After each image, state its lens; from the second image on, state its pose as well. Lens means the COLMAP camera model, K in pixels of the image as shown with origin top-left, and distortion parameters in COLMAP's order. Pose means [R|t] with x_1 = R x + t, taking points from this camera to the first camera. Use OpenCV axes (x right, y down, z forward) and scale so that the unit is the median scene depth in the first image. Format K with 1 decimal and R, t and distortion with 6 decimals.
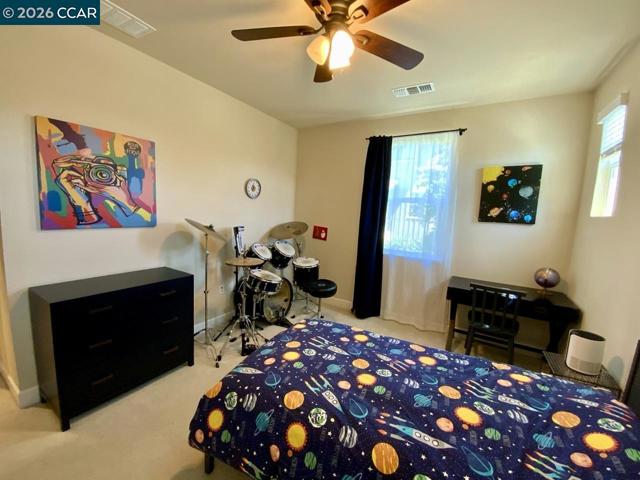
lens RADIAL K [[259.2, 0, 320.0], [0, 259.2, 239.2], [0, 0, 1]] dist [0.025655, -0.018442]
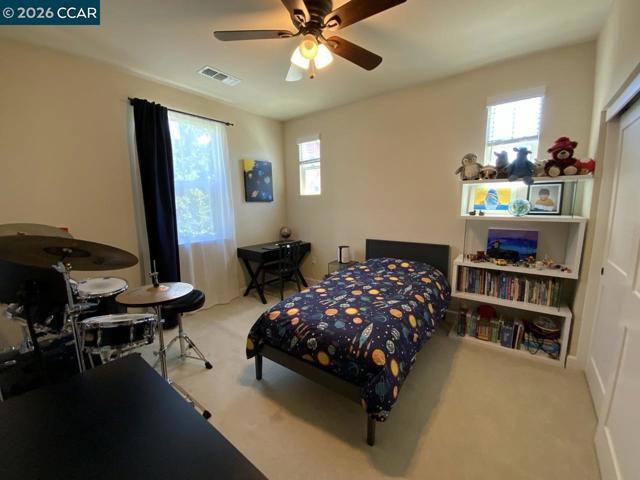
lens RADIAL K [[259.2, 0, 320.0], [0, 259.2, 239.2], [0, 0, 1]] dist [0.025655, -0.018442]
pose [[0.128719, -0.189459, 0.973415, -1.054696], [0.132440, 0.976072, 0.172463, -0.097854], [-0.982798, 0.106719, 0.150730, 0.771893]]
